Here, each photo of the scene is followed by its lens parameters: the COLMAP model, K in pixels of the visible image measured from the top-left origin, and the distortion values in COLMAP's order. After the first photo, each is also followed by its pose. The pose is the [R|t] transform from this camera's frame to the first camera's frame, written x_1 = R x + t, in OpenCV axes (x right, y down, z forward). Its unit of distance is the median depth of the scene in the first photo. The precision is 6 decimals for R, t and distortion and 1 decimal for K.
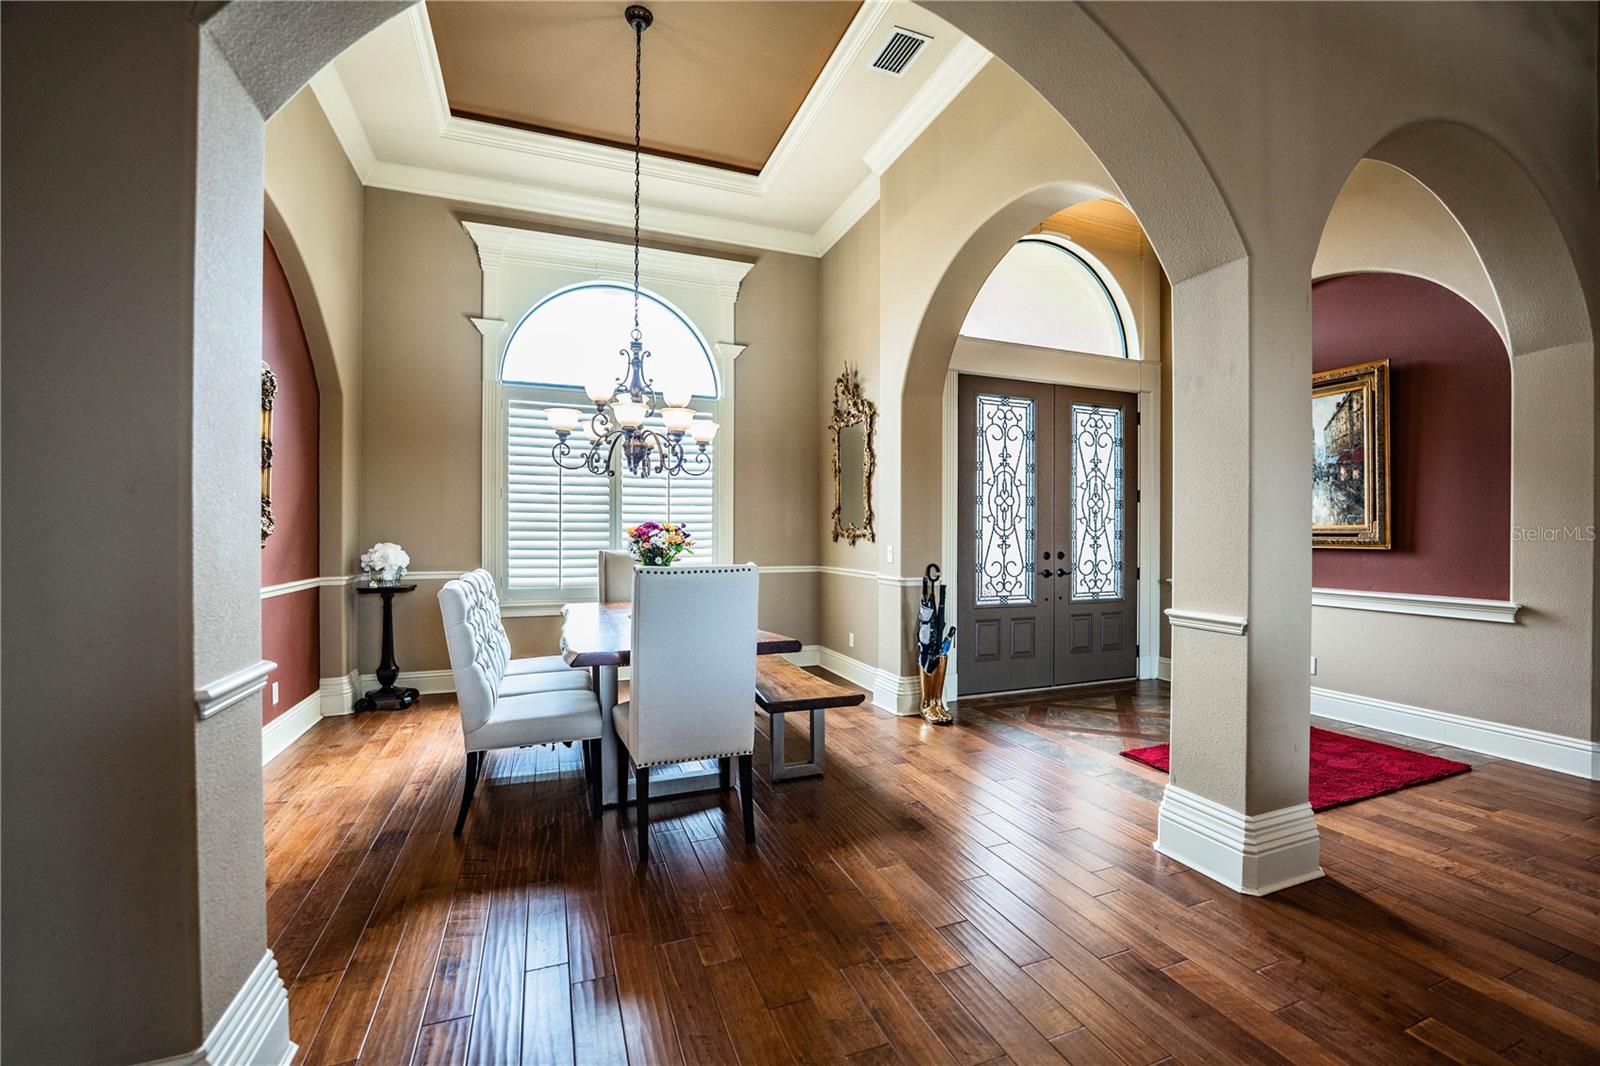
lens RADIAL K [[653.6, 0, 803.5], [0, 653.6, 532.0], [0, 0, 1]] dist [-0.022519, 0.001045]
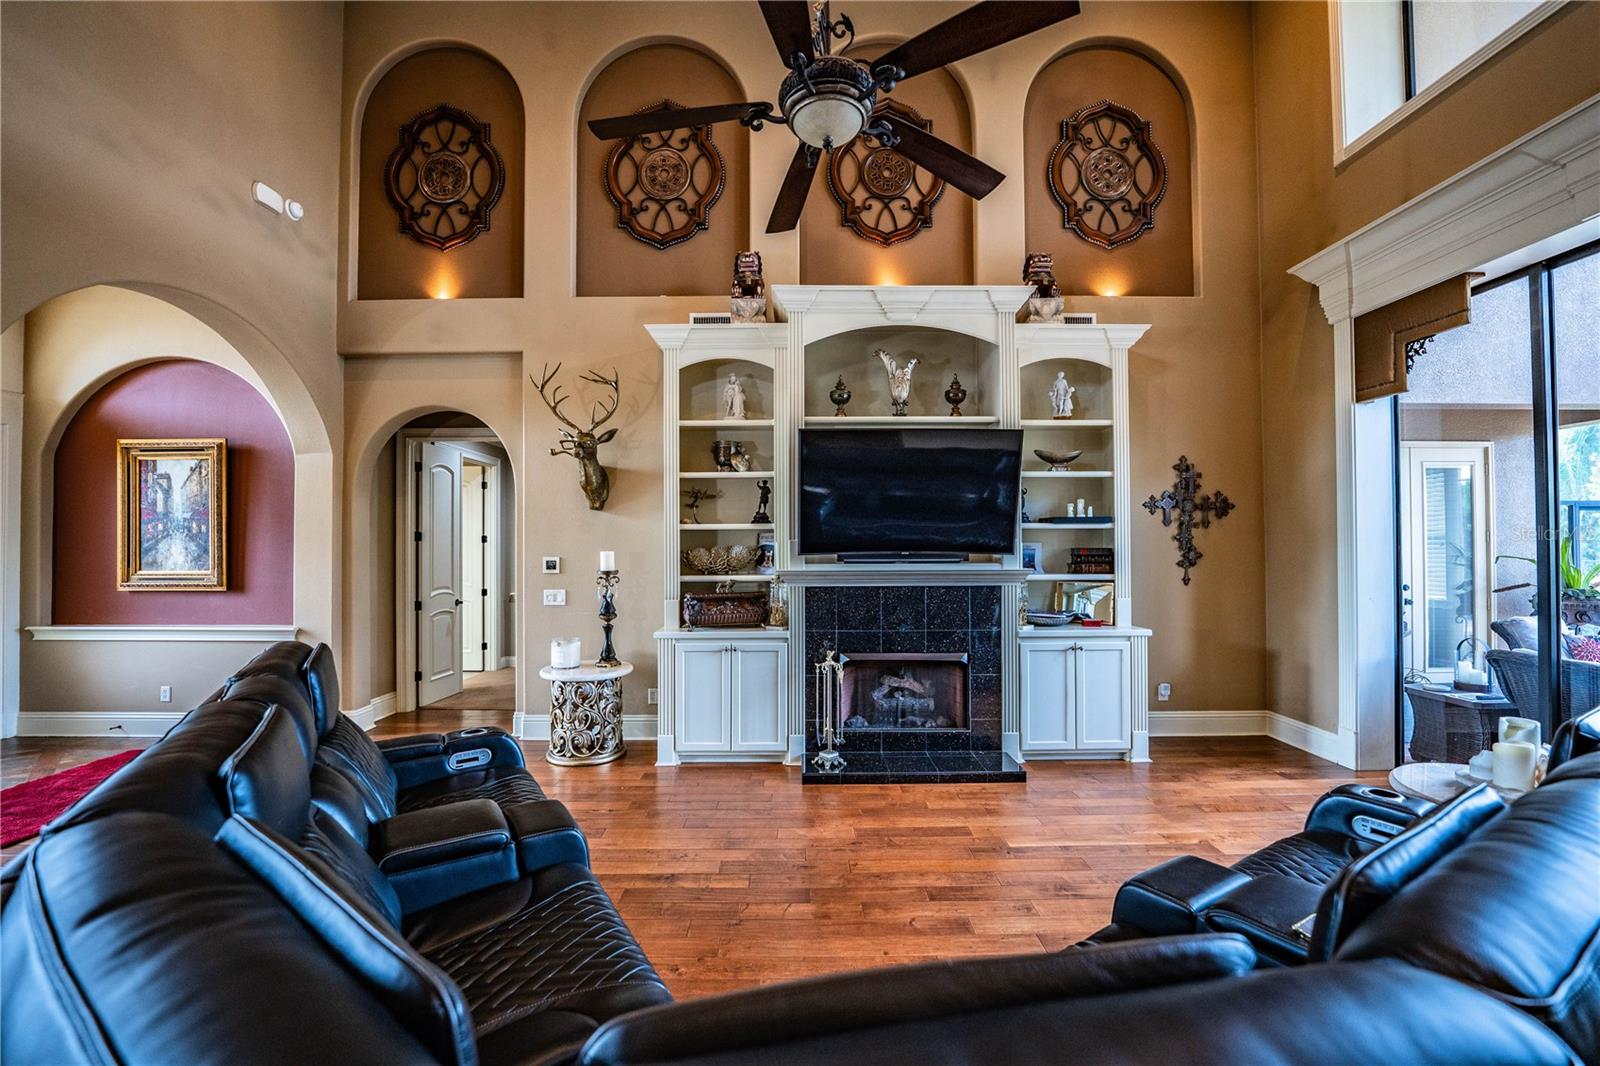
lens RADIAL K [[653.6, 0, 798.9], [0, 653.6, 541.9], [0, 0, 1]] dist [-0.022519, 0.001045]
pose [[0.363697, 0.006632, 0.931494, 0.139805], [0.002482, 0.999964, -0.008089, -0.050253], [-0.931514, 0.005254, 0.363667, -0.456545]]
